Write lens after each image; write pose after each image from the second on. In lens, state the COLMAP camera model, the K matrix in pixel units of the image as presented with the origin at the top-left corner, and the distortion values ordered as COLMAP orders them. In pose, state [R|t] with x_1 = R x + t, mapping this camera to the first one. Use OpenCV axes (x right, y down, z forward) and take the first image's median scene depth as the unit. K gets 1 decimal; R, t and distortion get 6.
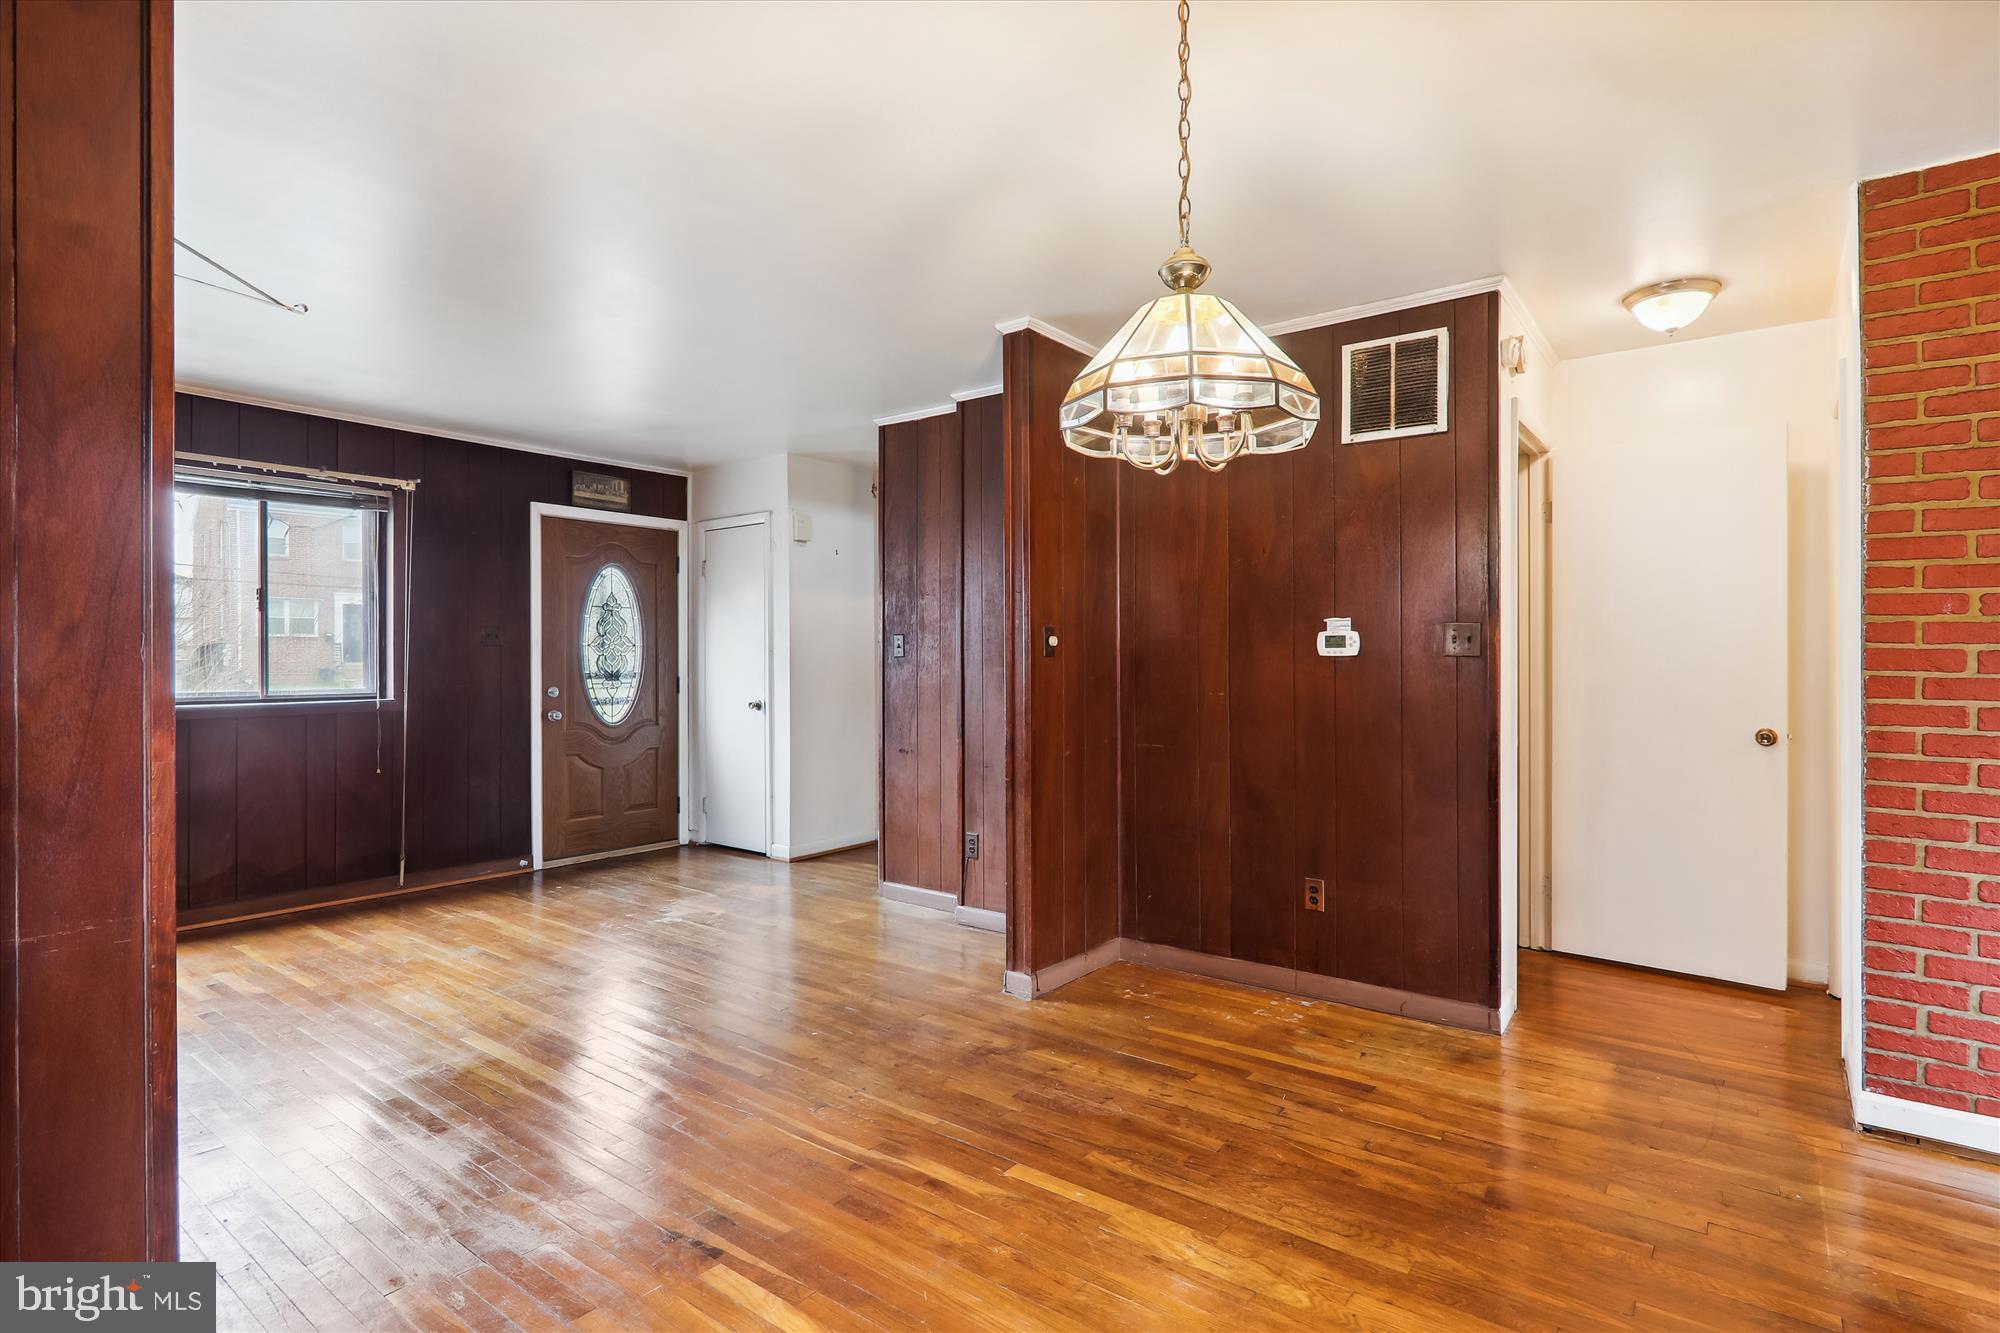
lens RADIAL K [[993.2, 0, 1000.0], [0, 993.2, 666.5], [0, 0, 1]] dist [-0.004094, -0.000484]
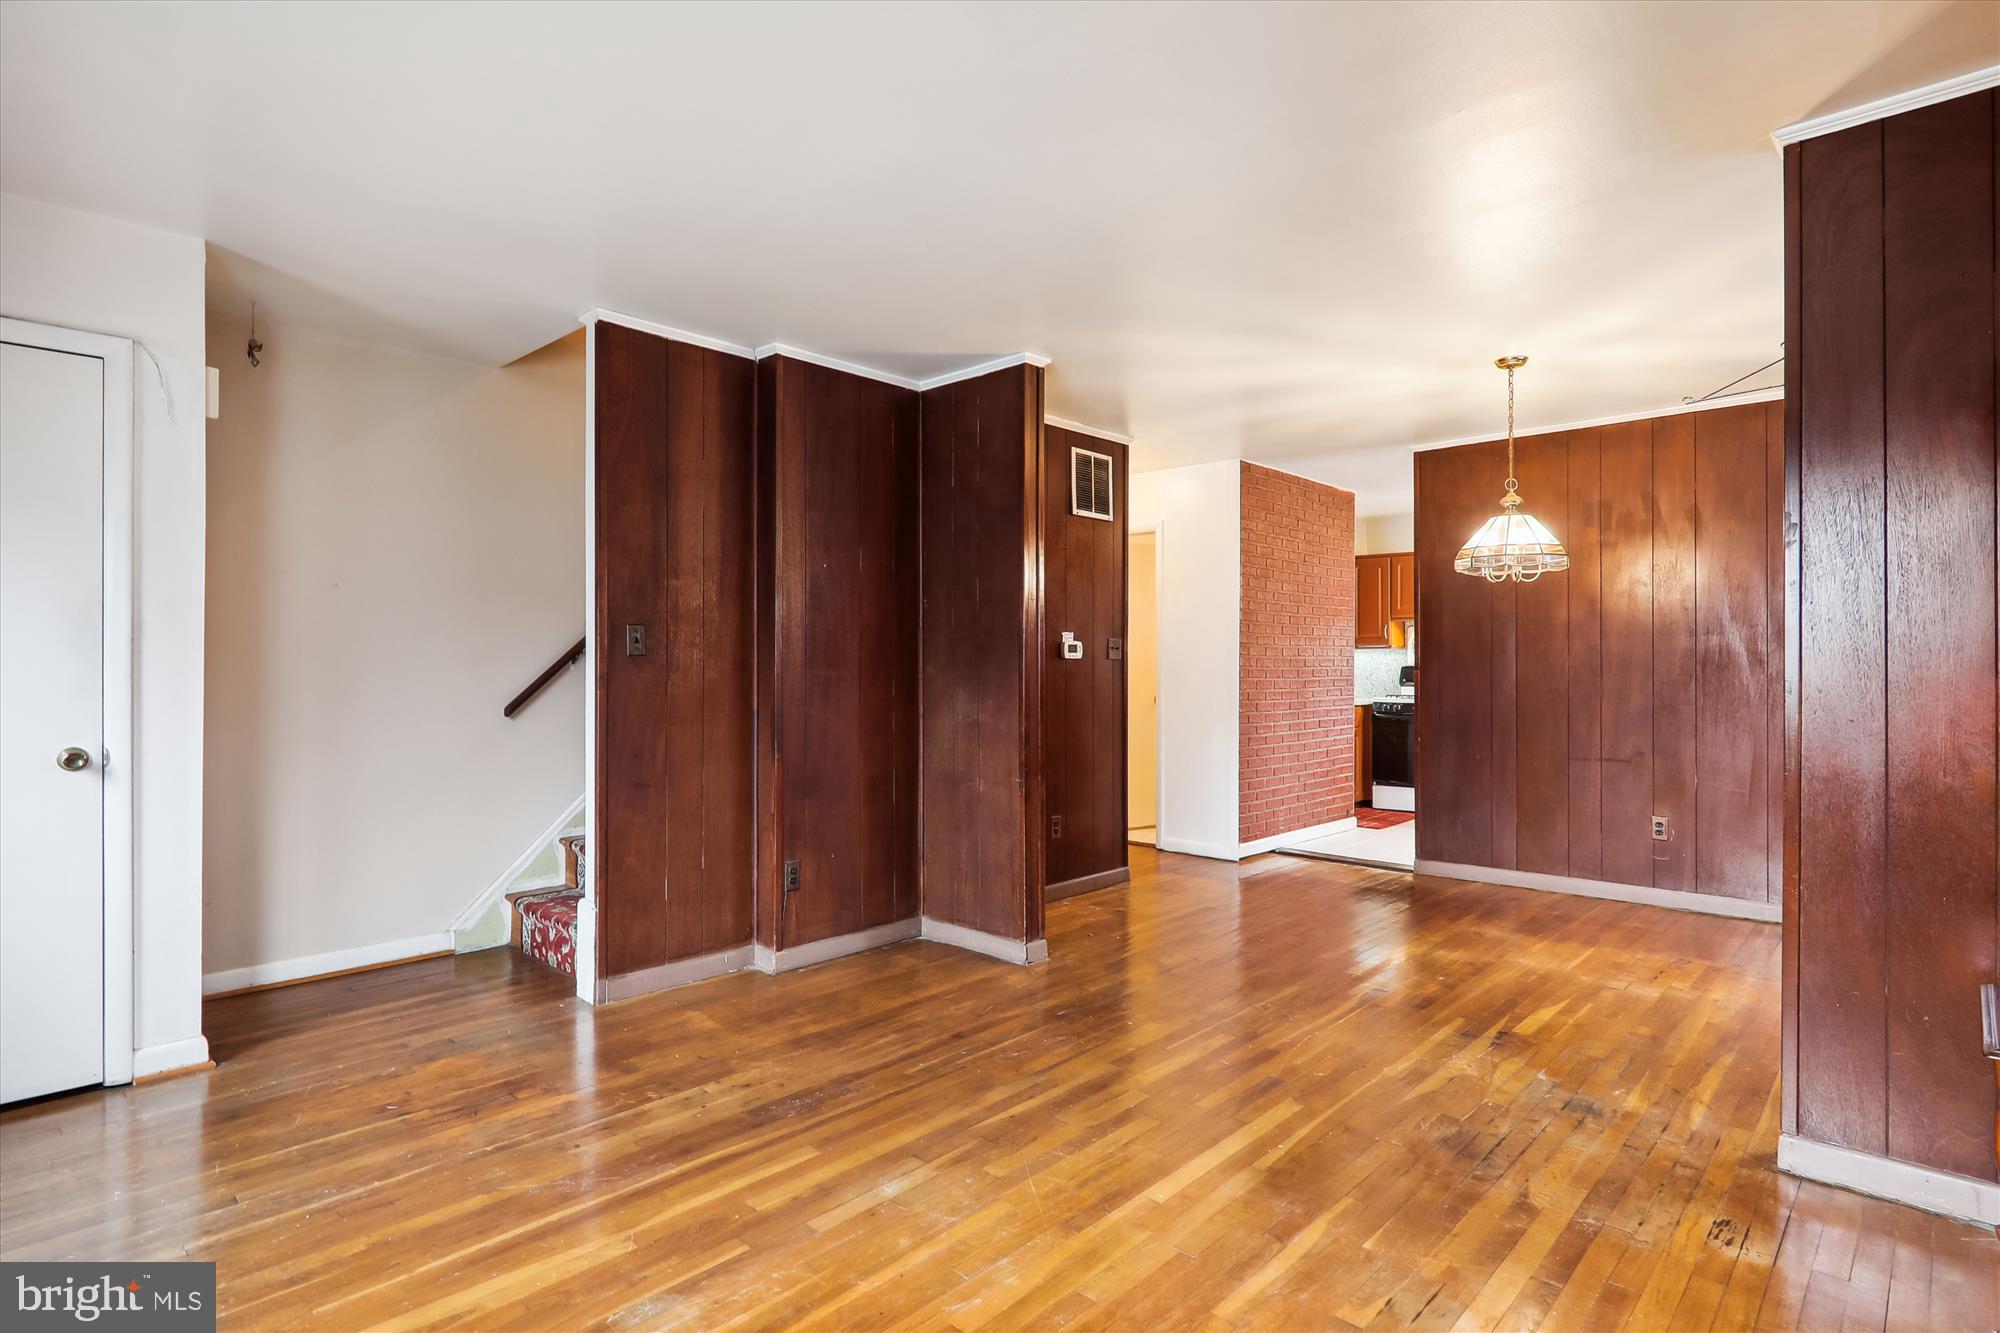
lens RADIAL K [[1007.7, 0, 1016.0], [0, 1007.7, 664.9], [0, 0, 1]] dist [-0.009994, -0.000320]
pose [[0.099413, 0.000703, 0.995046, -1.203108], [0.006790, 0.999976, -0.001385, 0.000219], [-0.995023, 0.006894, 0.099406, 0.987898]]
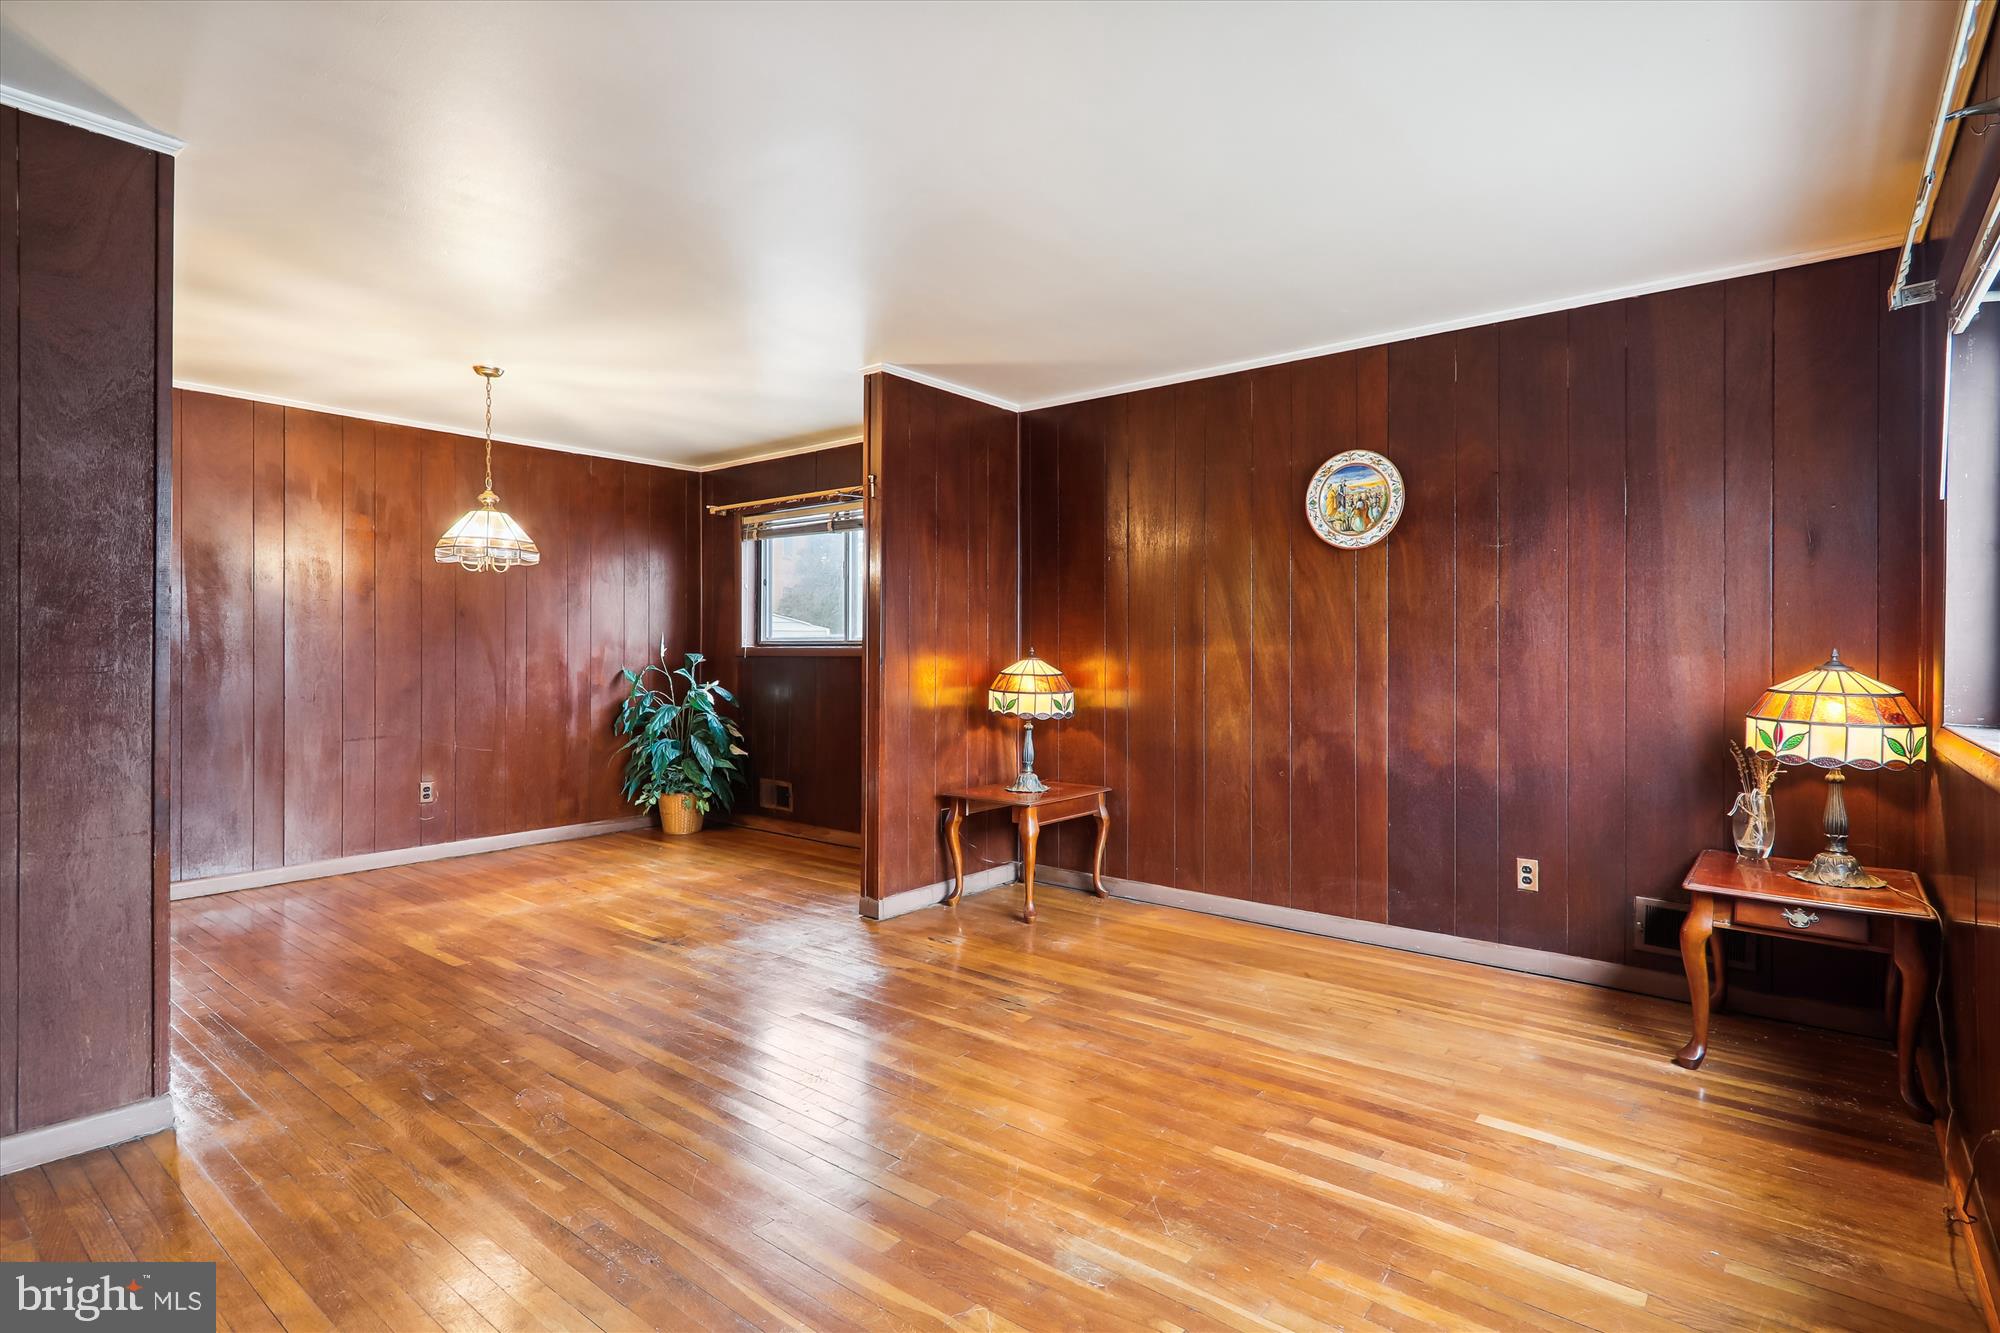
lens RADIAL K [[983.6, 0, 1003.9], [0, 983.6, 657.4], [0, 0, 1]] dist [0.001355, -0.000180]
pose [[-0.999758, -0.004910, 0.021433, -0.632536], [-0.004687, 0.999935, 0.010434, -0.001925], [-0.021483, 0.010331, -0.999716, 1.819761]]
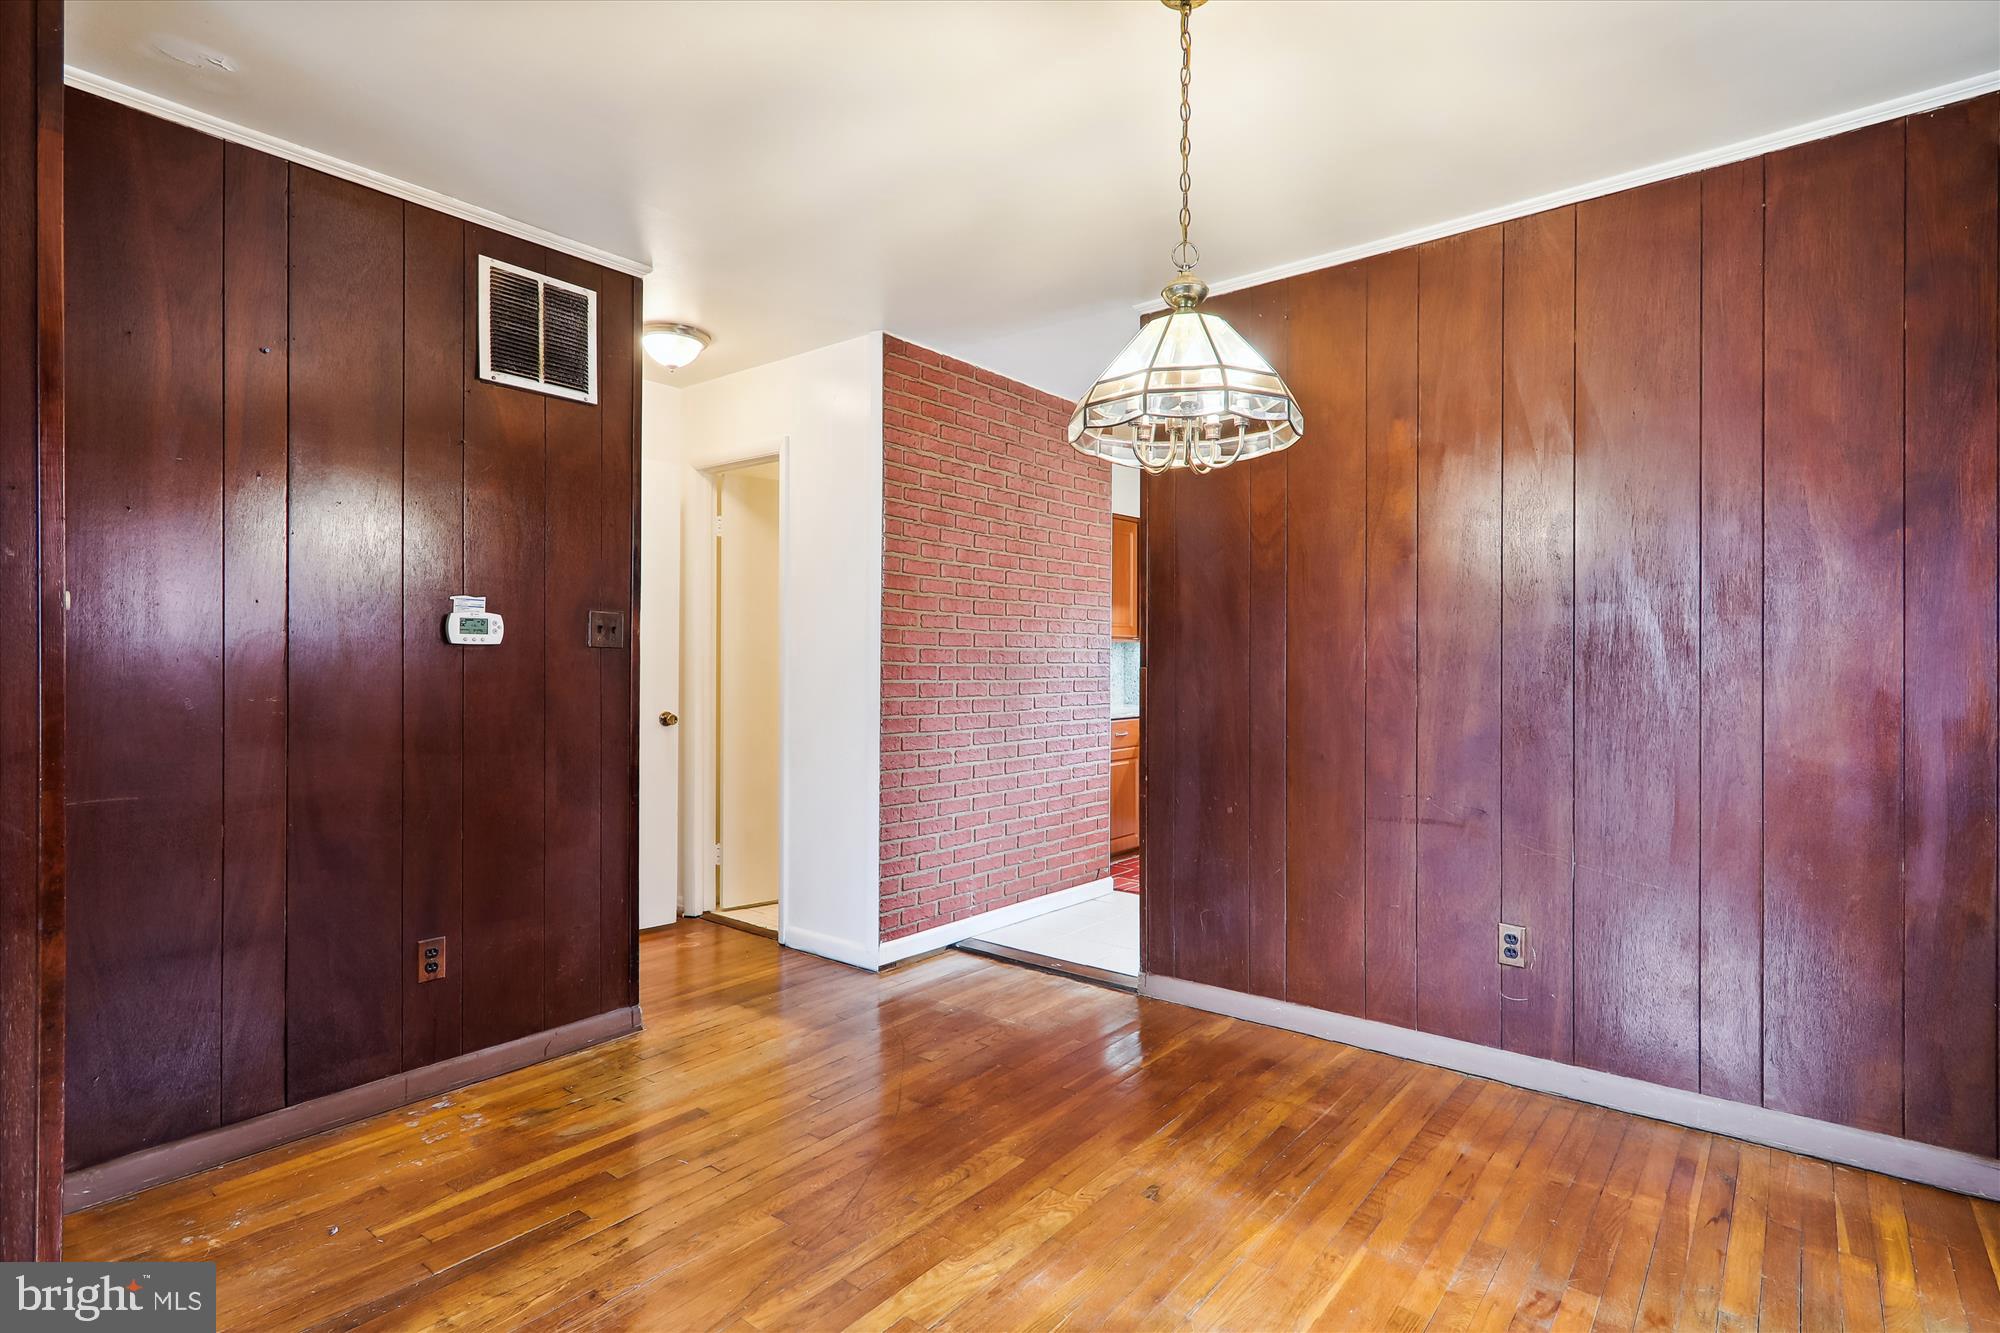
lens RADIAL K [[981.7, 0, 1021.3], [0, 981.7, 669.5], [0, 0, 1]] dist [0.002656, 0.000787]
pose [[0.018367, -0.003222, 0.999826, -0.459849], [0.005805, 0.999978, 0.003116, 0.010131], [-0.999814, 0.005747, 0.018385, 0.583174]]
